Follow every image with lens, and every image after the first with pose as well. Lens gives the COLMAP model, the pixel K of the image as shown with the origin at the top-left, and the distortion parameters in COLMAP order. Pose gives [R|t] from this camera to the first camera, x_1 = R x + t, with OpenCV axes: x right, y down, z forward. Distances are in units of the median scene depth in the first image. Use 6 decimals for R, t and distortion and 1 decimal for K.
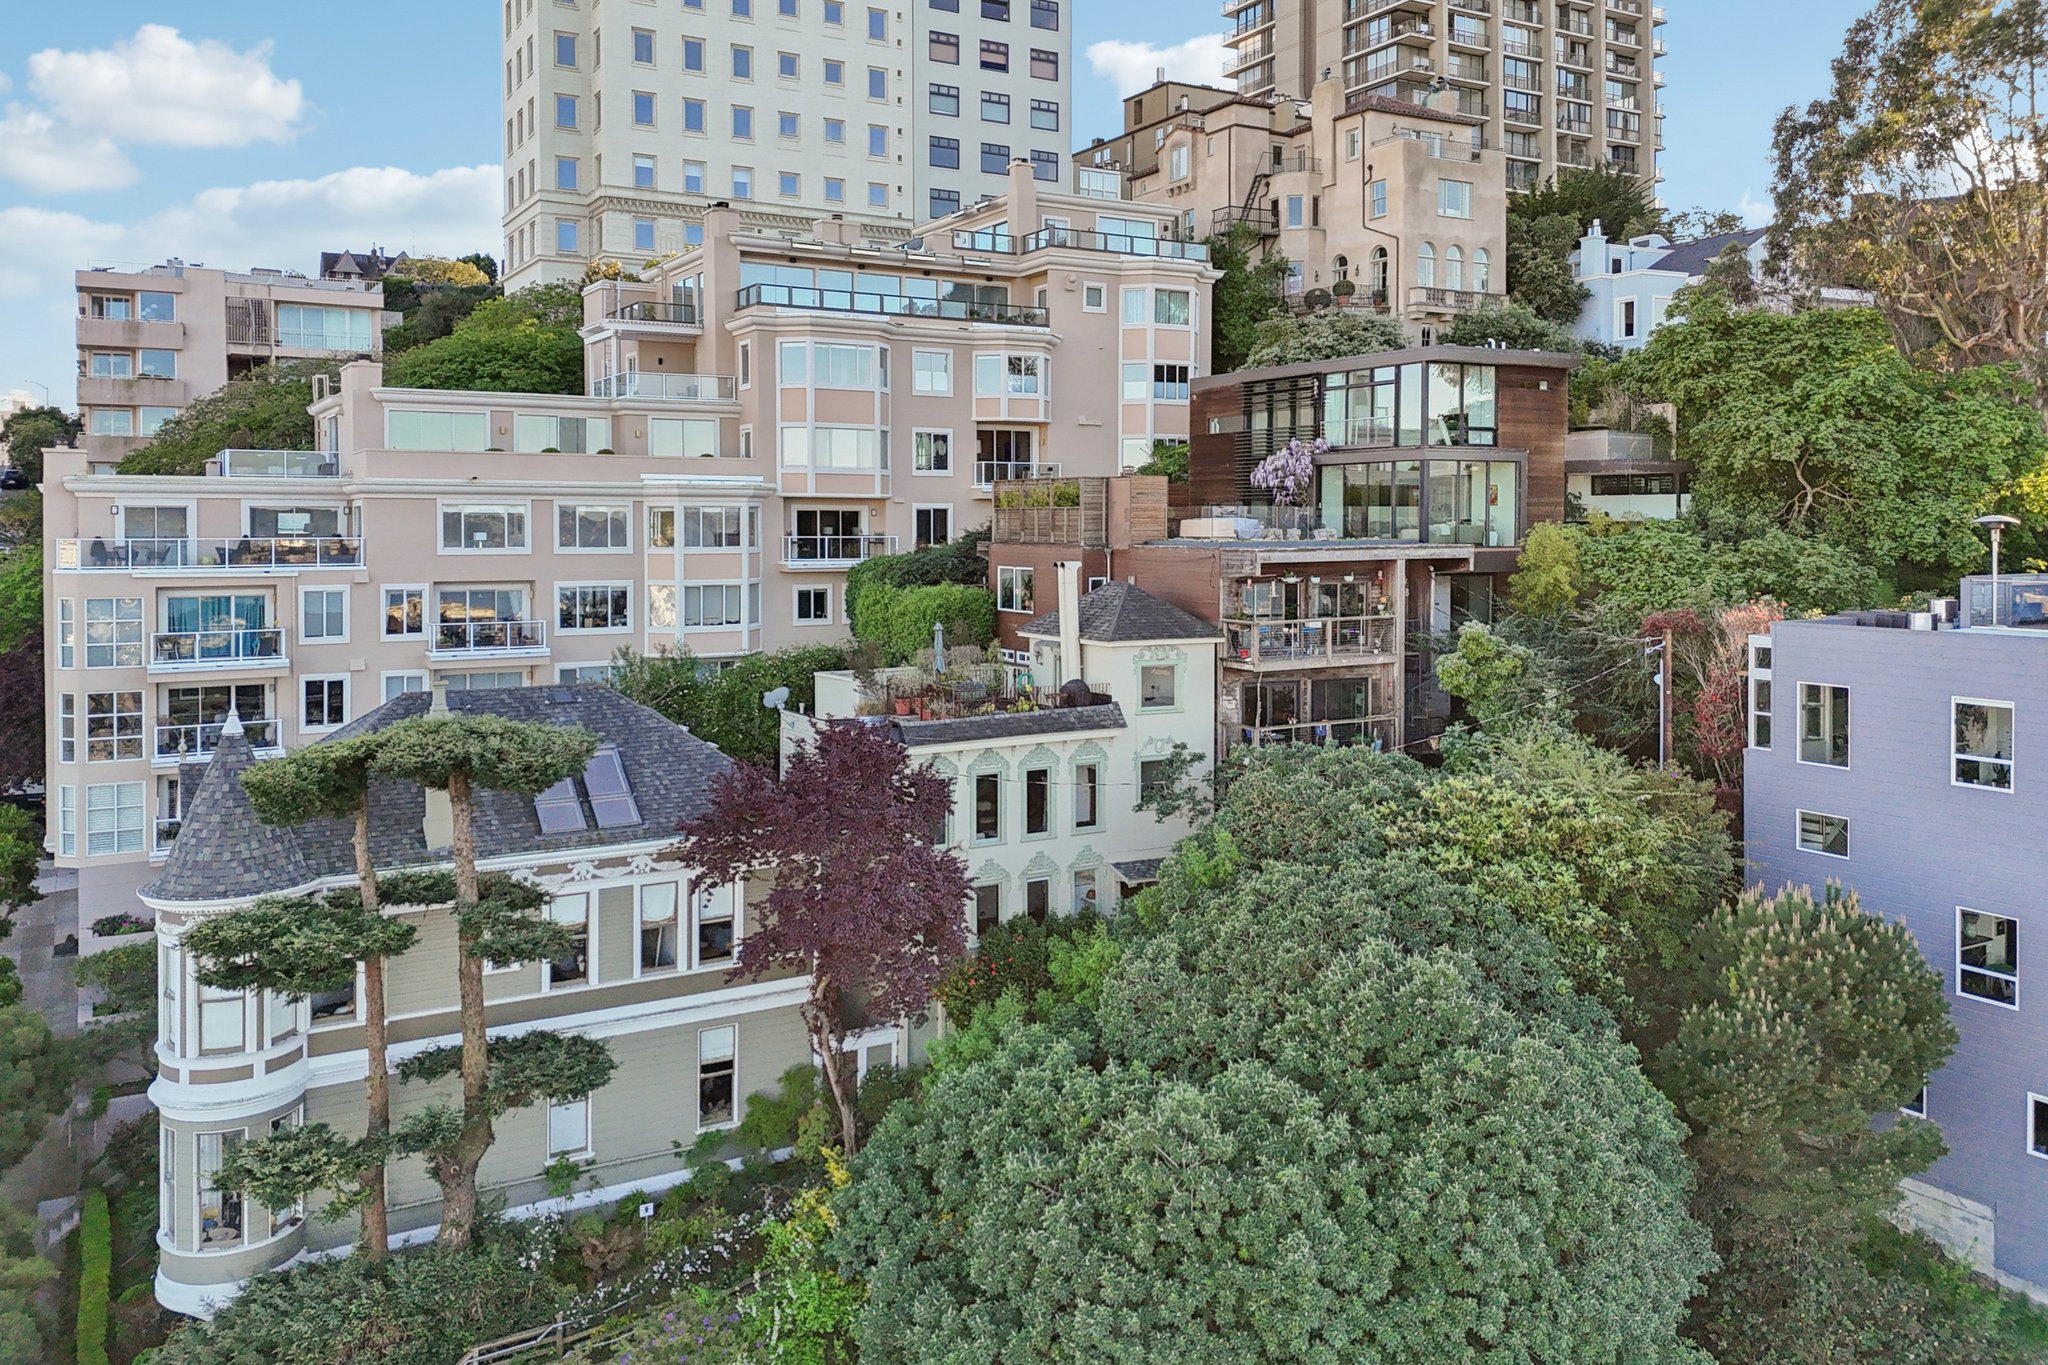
lens RADIAL K [[1533.7, 0, 1020.7], [0, 1533.7, 564.6], [0, 0, 1]] dist [0.089029, -0.082879]
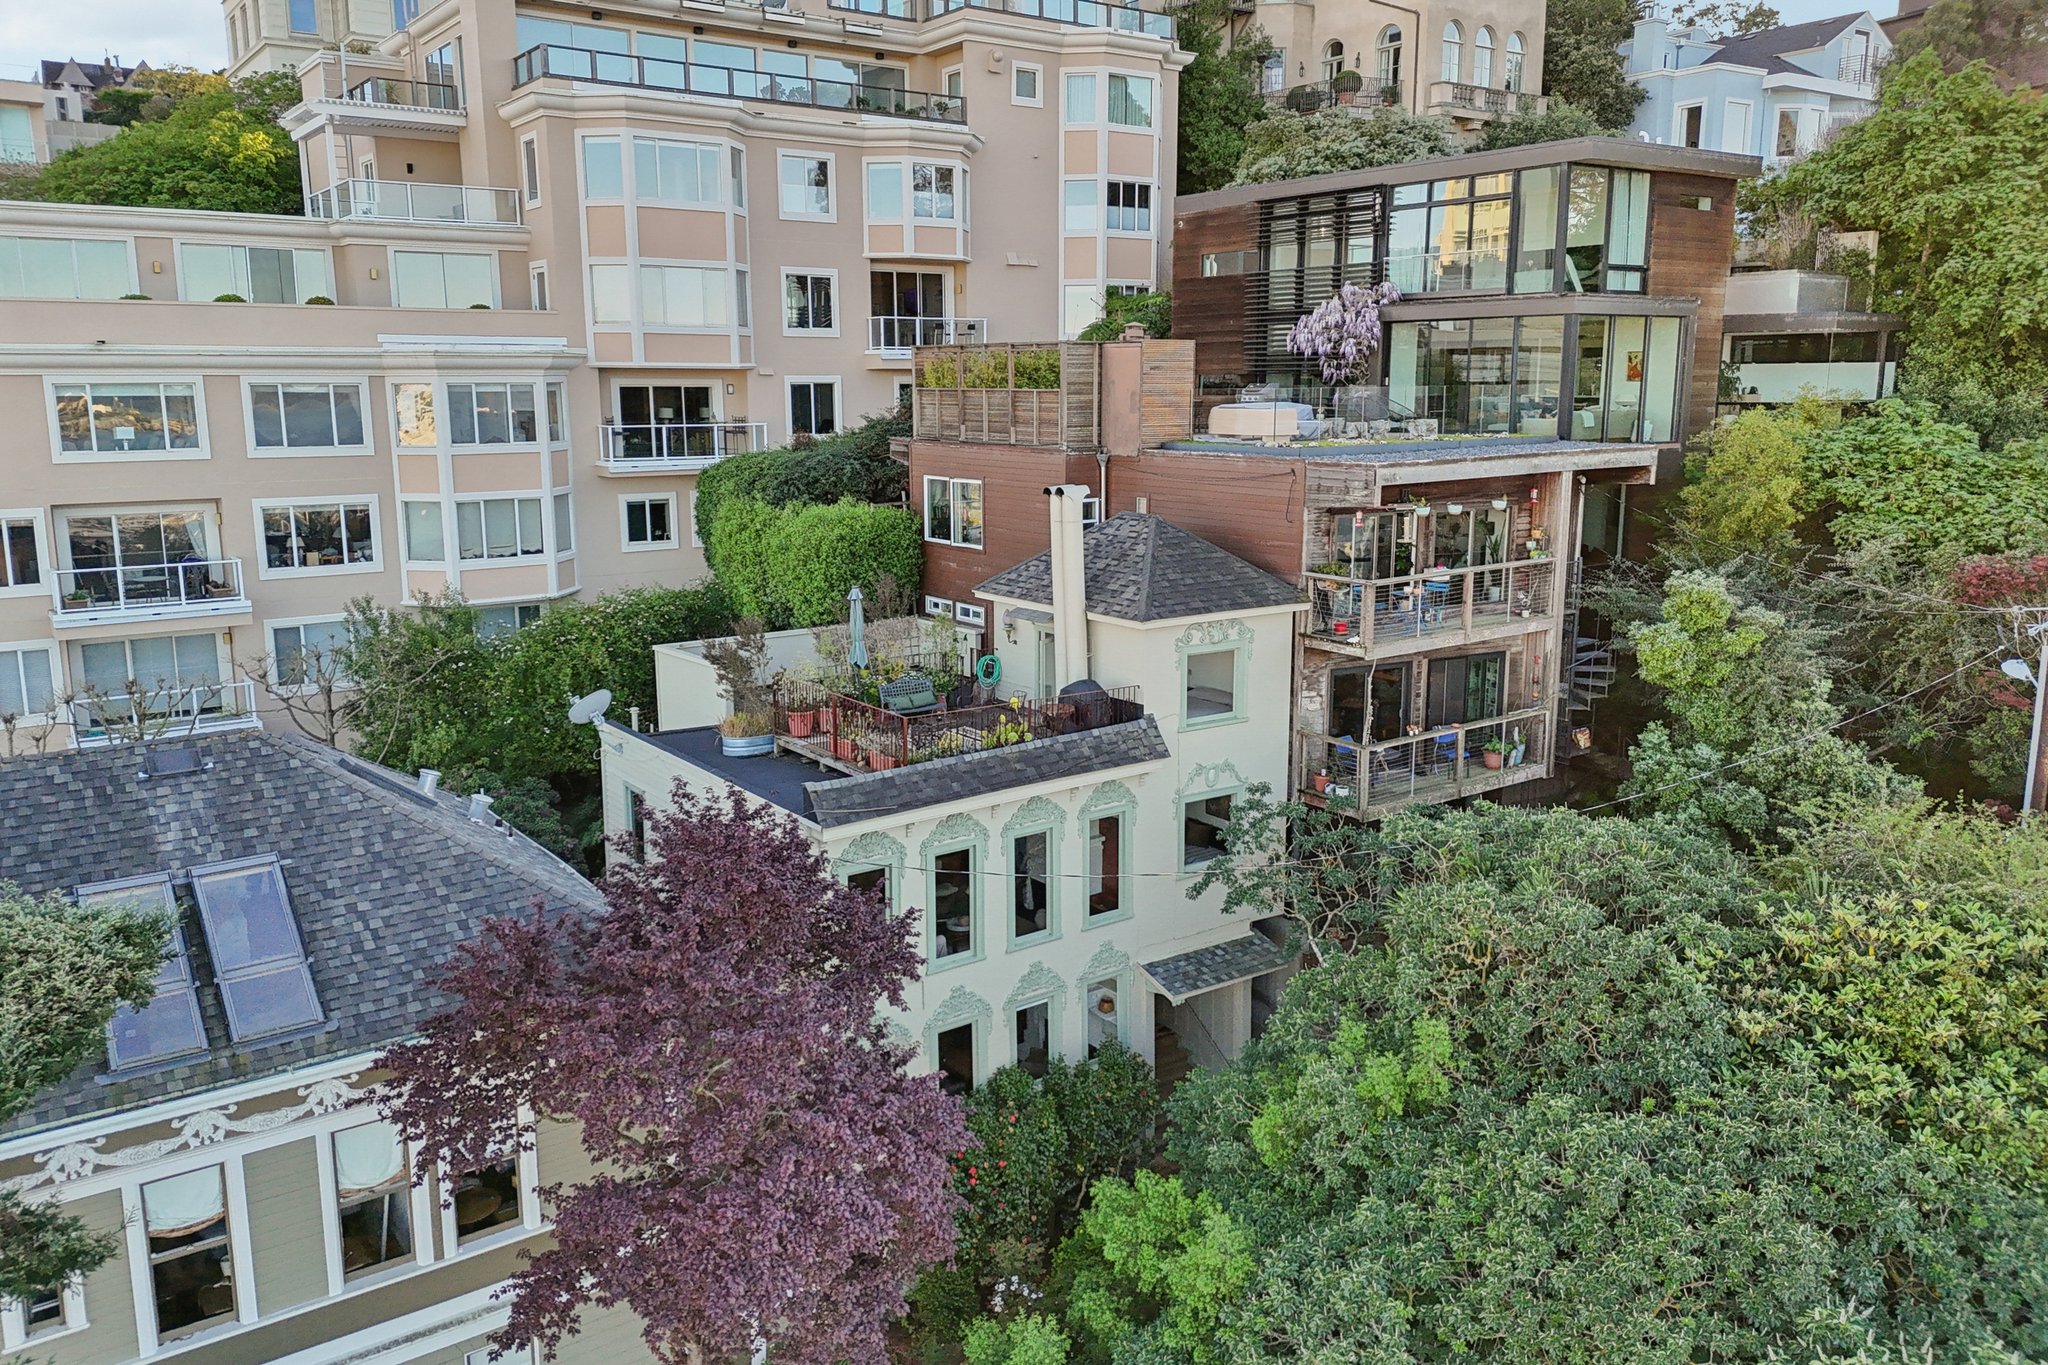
lens RADIAL K [[1510.0, 0, 1022.6], [0, 1510.0, 654.3], [0, 0, 1]] dist [0.088670, -0.103604]
pose [[0.994928, -0.021702, 0.098222, -0.038488], [0.006506, 0.988289, 0.152453, -0.022619], [-0.100380, -0.151041, 0.983418, 0.322560]]
